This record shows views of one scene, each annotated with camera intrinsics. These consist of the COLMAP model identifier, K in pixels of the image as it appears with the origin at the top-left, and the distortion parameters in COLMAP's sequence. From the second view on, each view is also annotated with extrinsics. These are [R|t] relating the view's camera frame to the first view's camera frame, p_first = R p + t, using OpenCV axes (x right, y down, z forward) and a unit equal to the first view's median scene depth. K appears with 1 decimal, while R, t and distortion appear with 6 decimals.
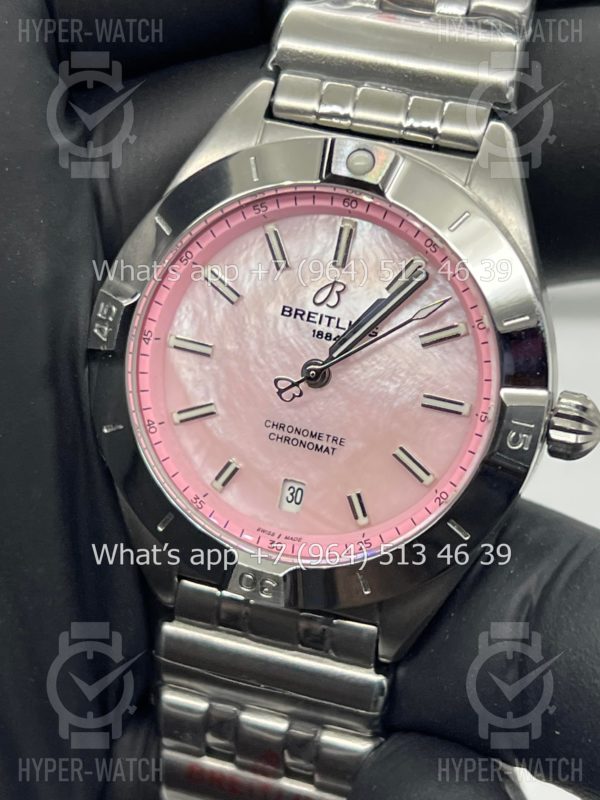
lens RADIAL K [[1960.0, 0, 297.2], [0, 1960.0, 401.8], [0, 0, 1]] dist [0.419729, 0.000000]
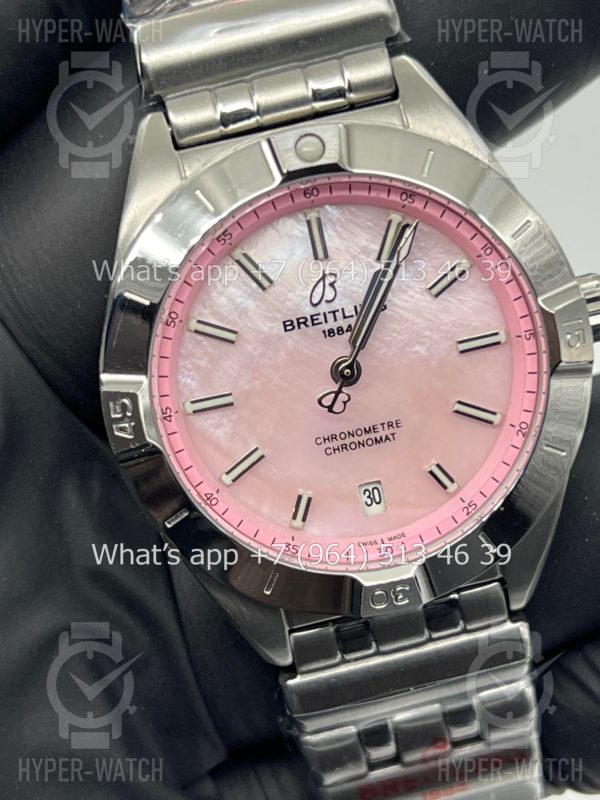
lens RADIAL K [[1960.0, 0, 298.8], [0, 1960.0, 401.2], [0, 0, 1]] dist [0.419729, 0.000000]
pose [[0.861724, -0.434368, 0.262214, -0.266078], [0.429924, 0.899552, 0.077271, -0.084562], [-0.269440, 0.046146, 0.961911, 0.087639]]
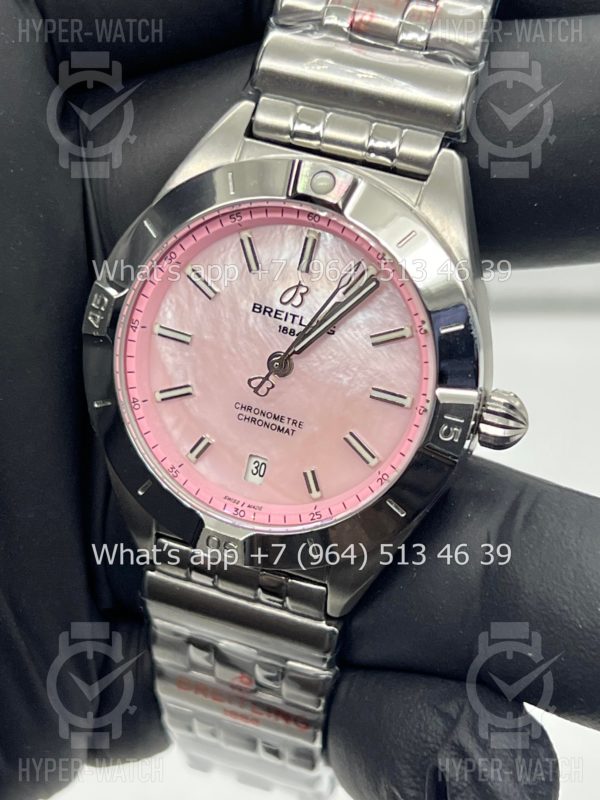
lens RADIAL K [[1960.0, 0, 293.7], [0, 1960.0, 406.1], [0, 0, 1]] dist [0.419729, 0.000000]
pose [[0.998123, 0.041591, -0.044945, 0.069537], [-0.039102, 0.997725, 0.054921, -0.052853], [0.047127, -0.053061, 0.997479, -0.136921]]
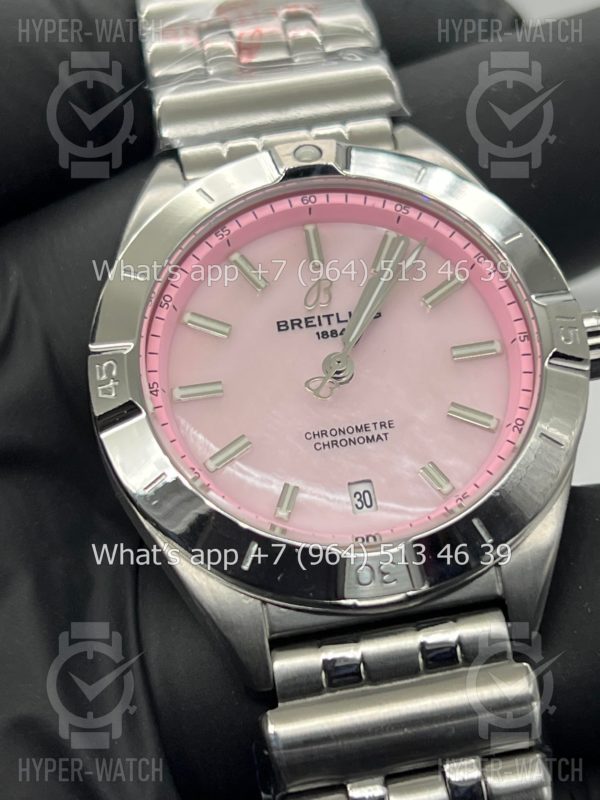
lens RADIAL K [[1960.0, 0, 303.2], [0, 1960.0, 400.3], [0, 0, 1]] dist [0.419729, 0.000000]
pose [[0.891491, -0.237555, 0.385761, -0.372059], [0.392331, 0.830609, -0.395178, 0.363815], [-0.226540, 0.503643, 0.833680, 0.223634]]
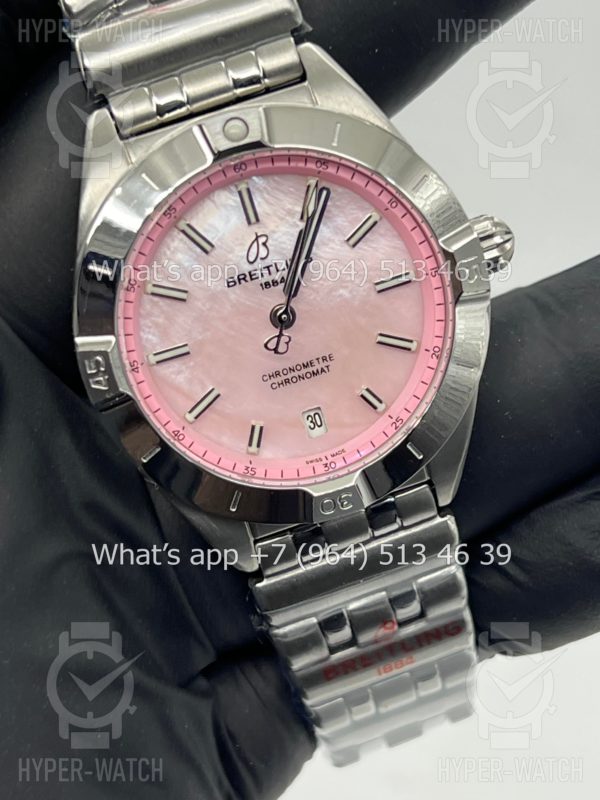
lens RADIAL K [[1960.0, 0, 298.6], [0, 1960.0, 392.6], [0, 0, 1]] dist [0.419729, 0.000000]
pose [[0.808133, -0.515404, 0.285098, -0.324202], [0.504155, 0.855564, 0.117634, -0.104211], [-0.304548, 0.048670, 0.951253, -0.067458]]
